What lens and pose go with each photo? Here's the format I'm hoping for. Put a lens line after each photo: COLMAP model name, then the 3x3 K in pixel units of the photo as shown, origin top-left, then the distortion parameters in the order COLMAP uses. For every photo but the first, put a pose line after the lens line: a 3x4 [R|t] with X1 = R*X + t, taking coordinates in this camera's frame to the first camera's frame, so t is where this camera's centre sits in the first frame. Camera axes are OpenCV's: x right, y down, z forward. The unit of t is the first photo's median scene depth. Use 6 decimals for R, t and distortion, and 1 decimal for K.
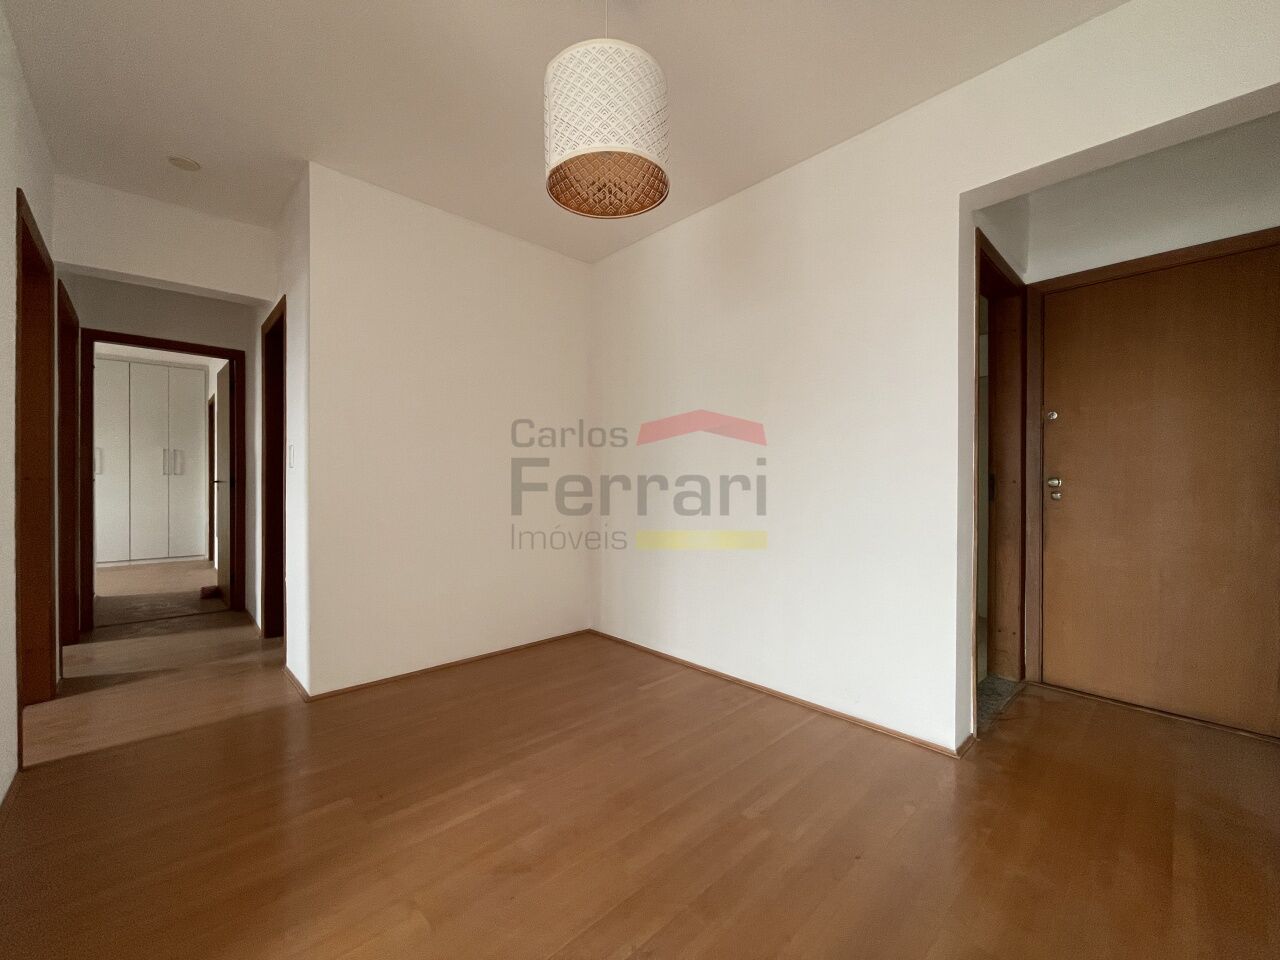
lens RADIAL K [[519.2, 0, 640.0], [0, 519.2, 482.6], [0, 0, 1]] dist [-0.000738, 0.000437]
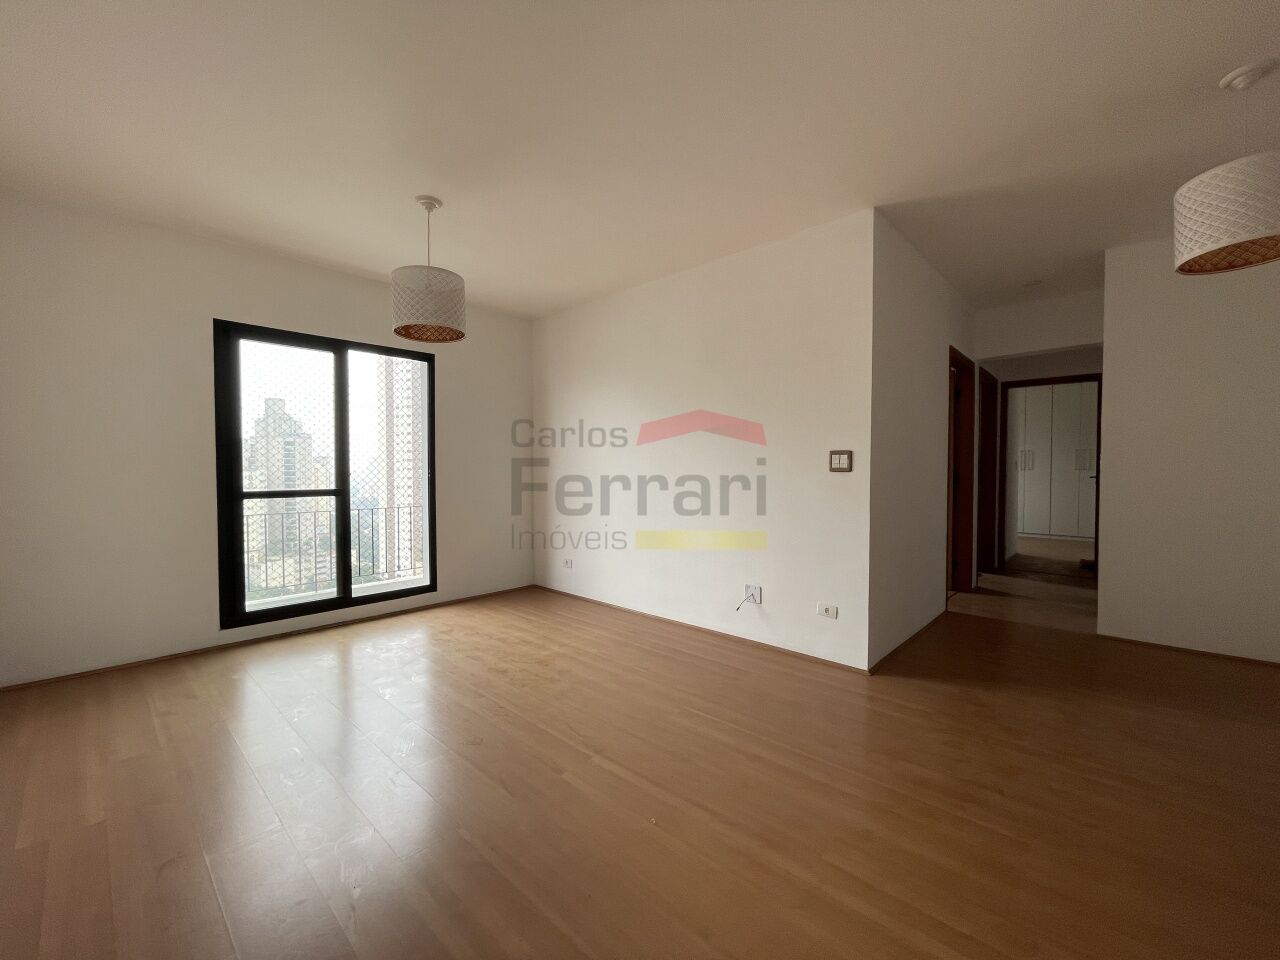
lens RADIAL K [[519.2, 0, 640.0], [0, 519.2, 482.6], [0, 0, 1]] dist [-0.000738, 0.000437]
pose [[0.066246, 0.024924, -0.997492, 0.634427], [-0.006297, 0.999679, 0.024561, -0.021508], [0.997783, 0.004654, 0.066382, -0.310133]]
